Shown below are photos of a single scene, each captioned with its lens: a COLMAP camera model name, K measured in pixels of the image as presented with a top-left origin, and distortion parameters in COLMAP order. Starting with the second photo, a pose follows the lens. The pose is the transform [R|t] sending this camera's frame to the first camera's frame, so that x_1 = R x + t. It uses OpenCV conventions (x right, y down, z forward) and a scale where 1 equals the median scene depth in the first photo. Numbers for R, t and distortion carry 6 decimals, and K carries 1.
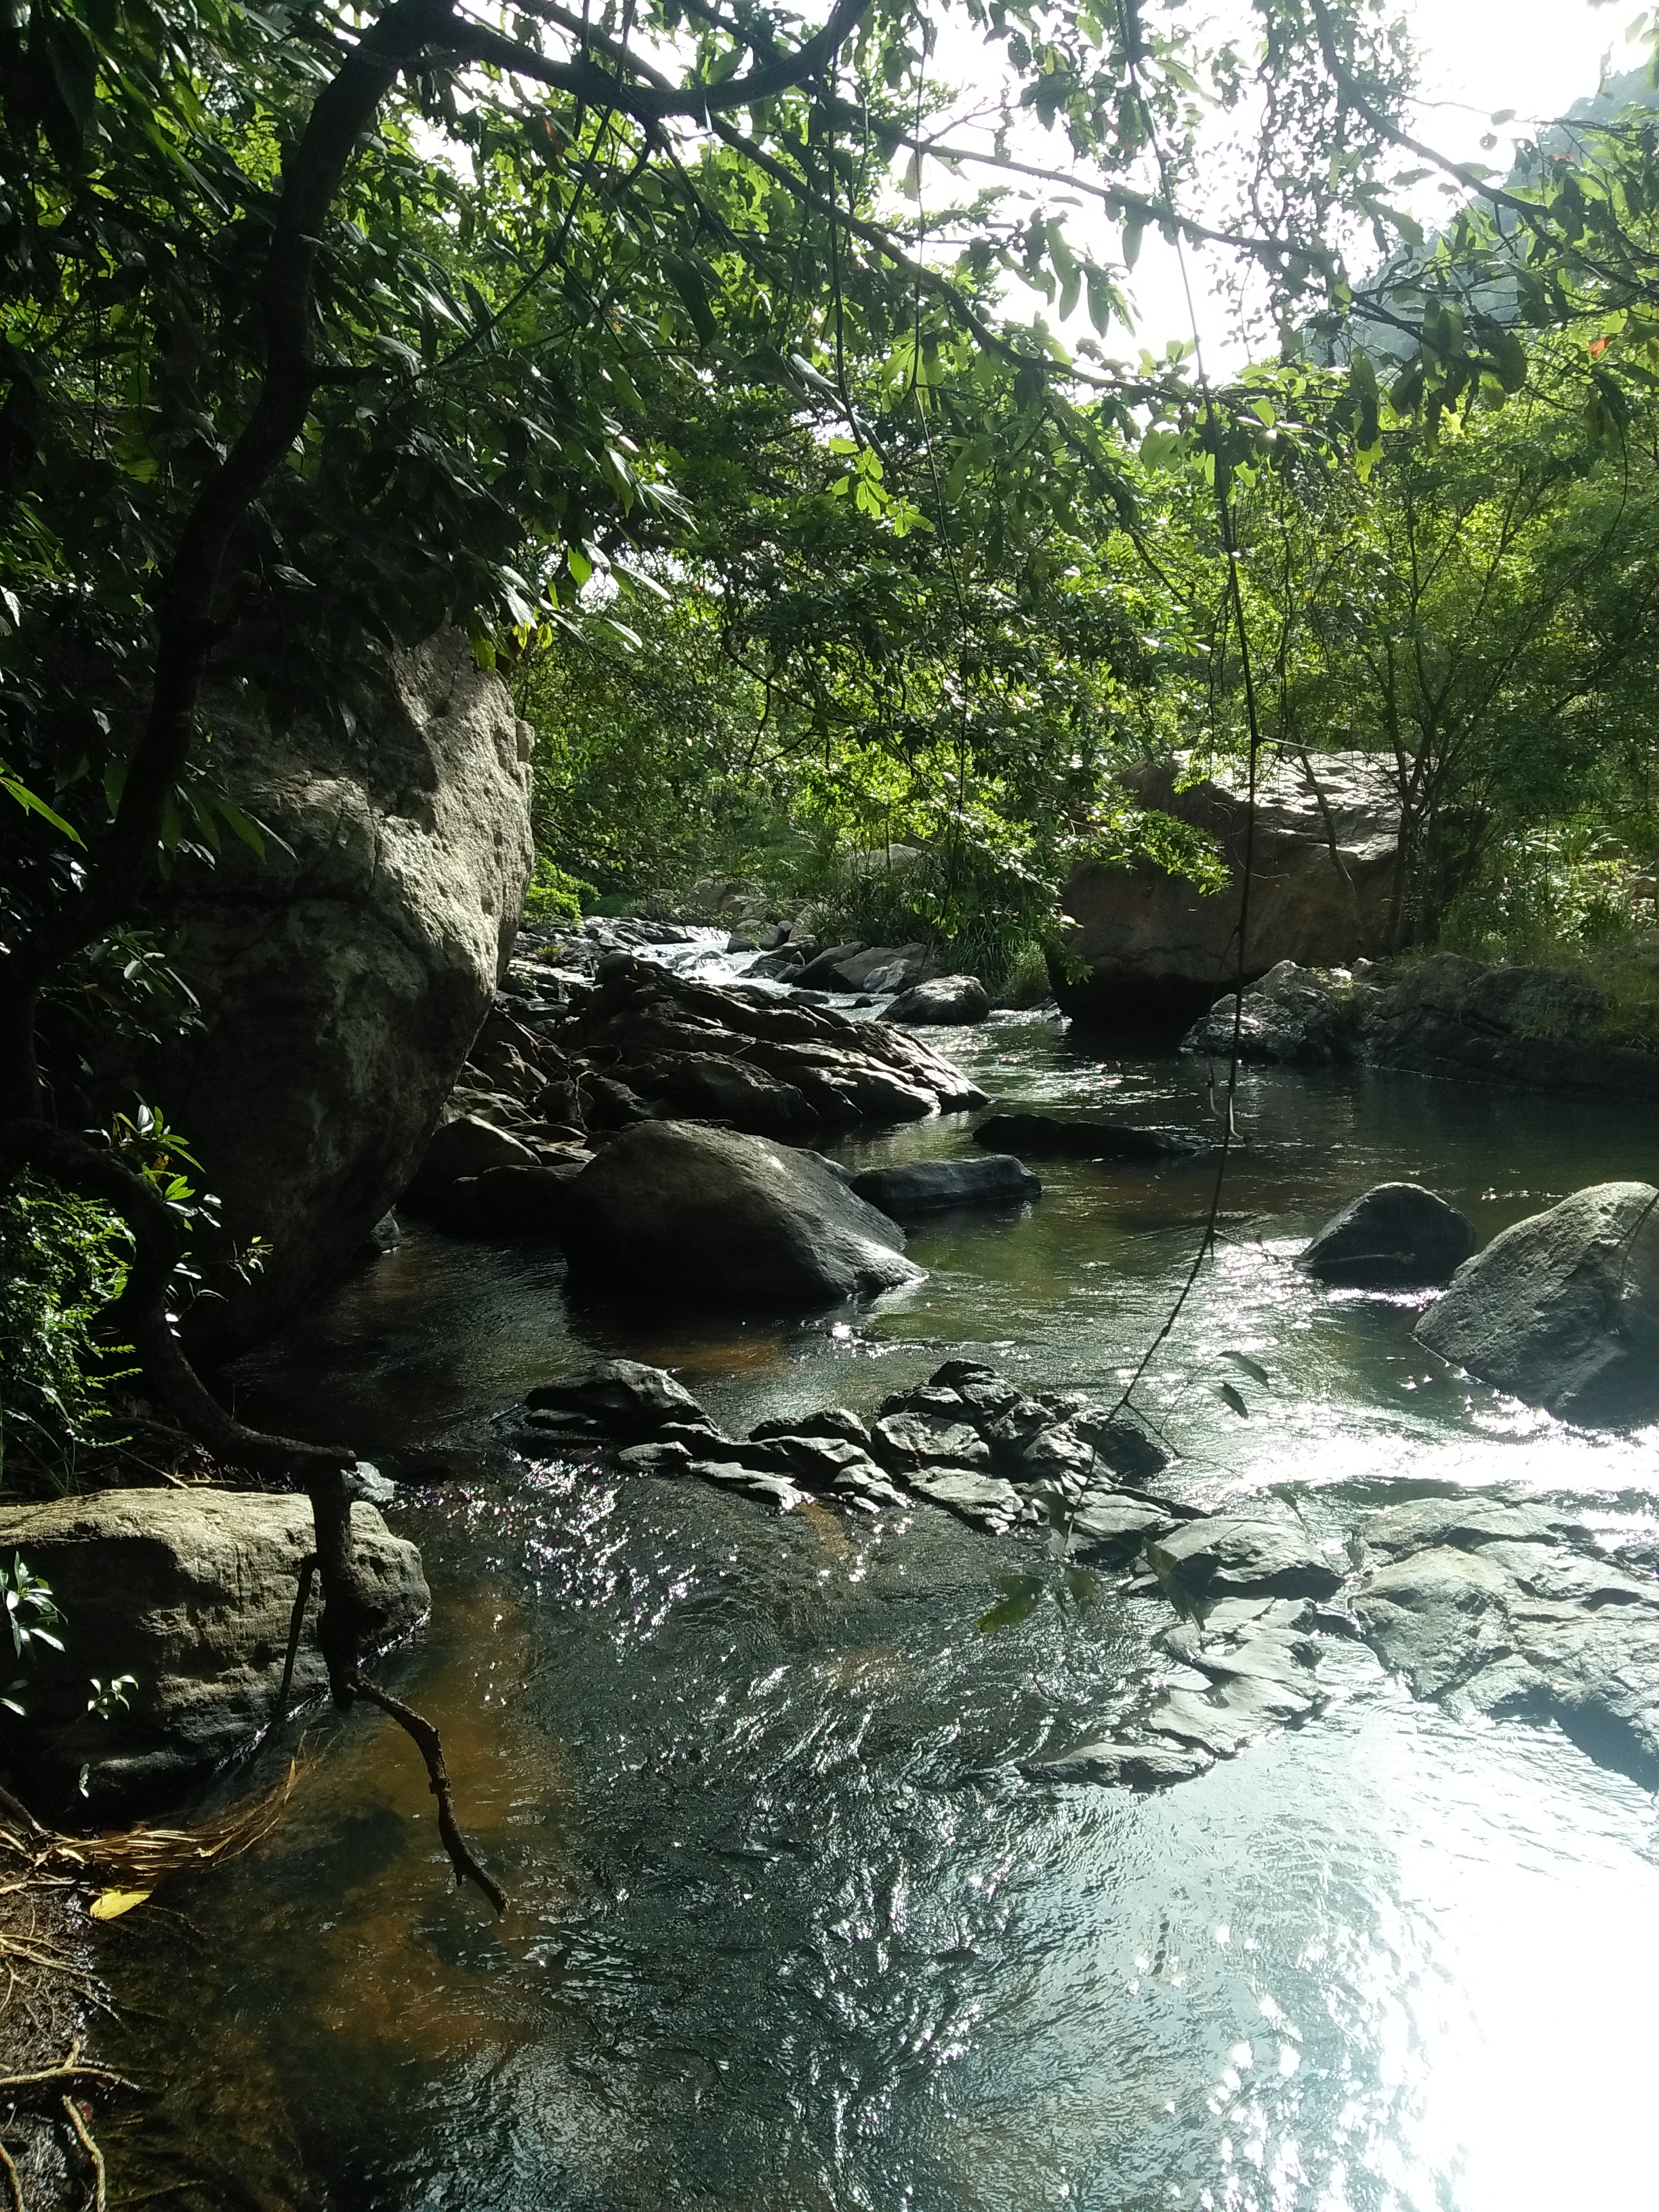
lens RADIAL K [[1762.9, 0, 825.3], [0, 1762.9, 1091.9], [0, 0, 1]] dist [0.111756, -0.135428]
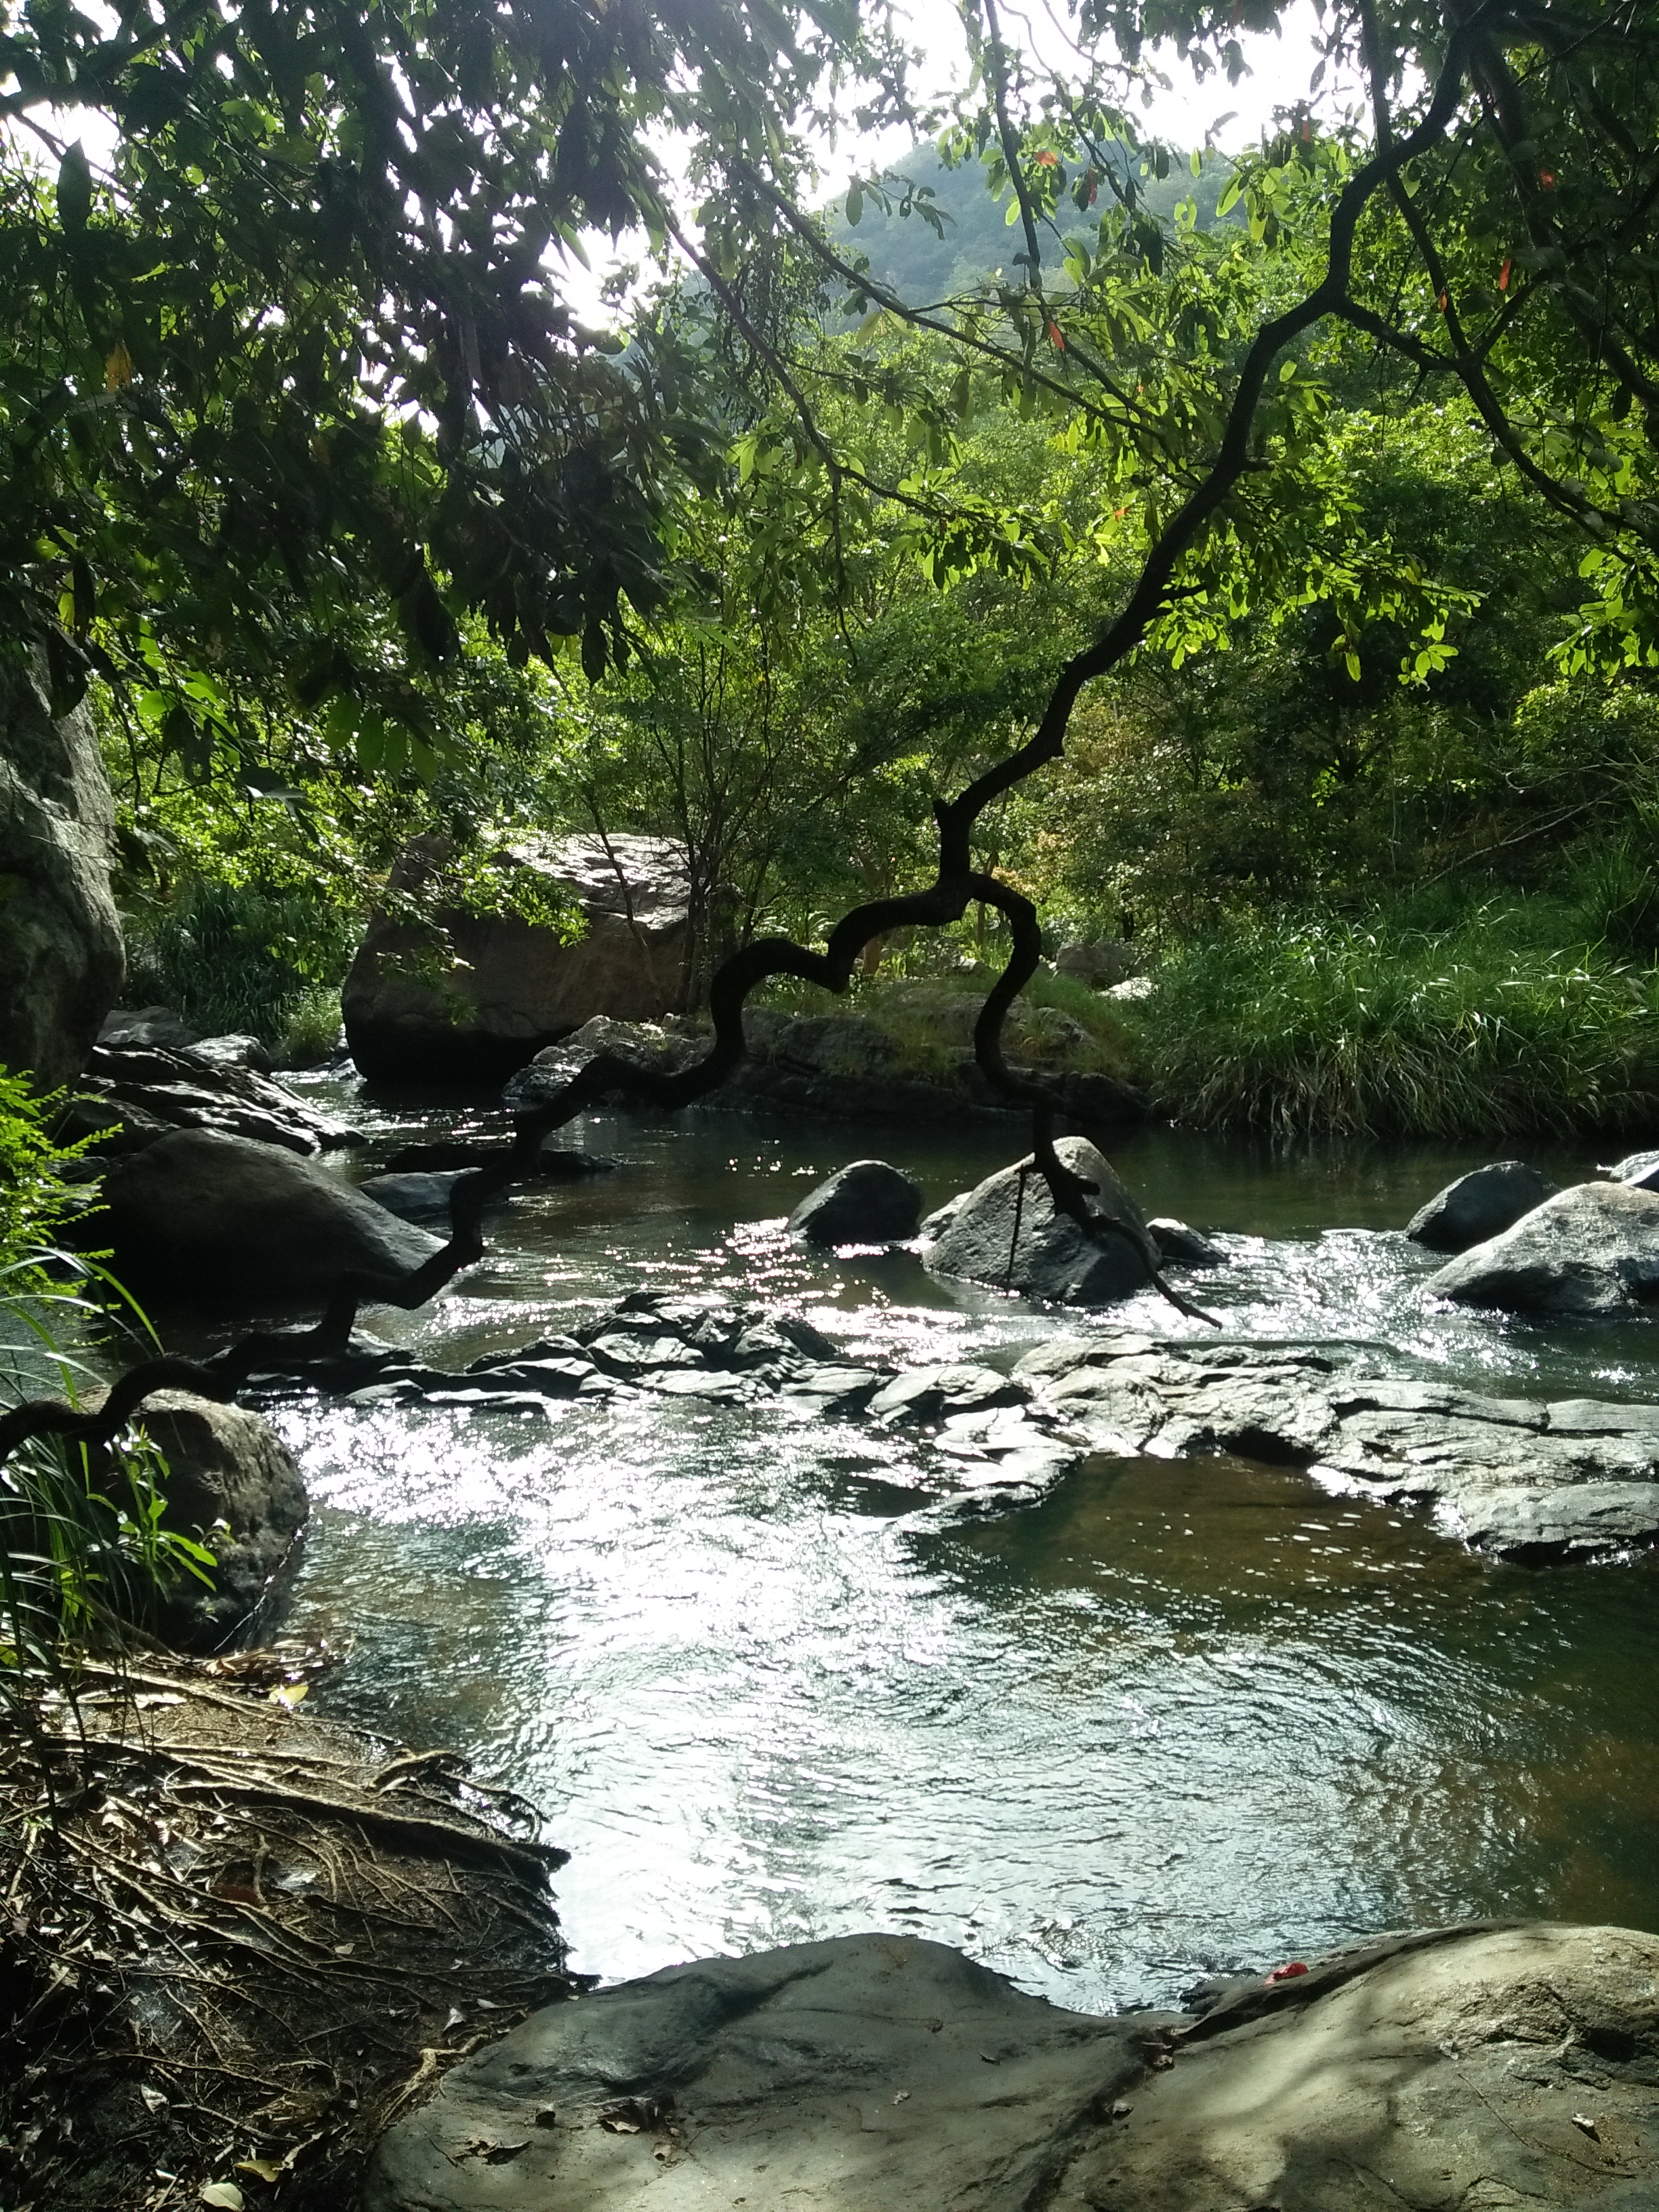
lens RADIAL K [[1762.9, 0, 825.3], [0, 1762.9, 1091.9], [0, 0, 1]] dist [0.111756, -0.135428]
pose [[0.895848, -0.007905, 0.444290, -0.128695], [0.029224, 0.998725, -0.041157, 0.027817], [-0.443398, 0.049855, 0.894937, -0.039822]]
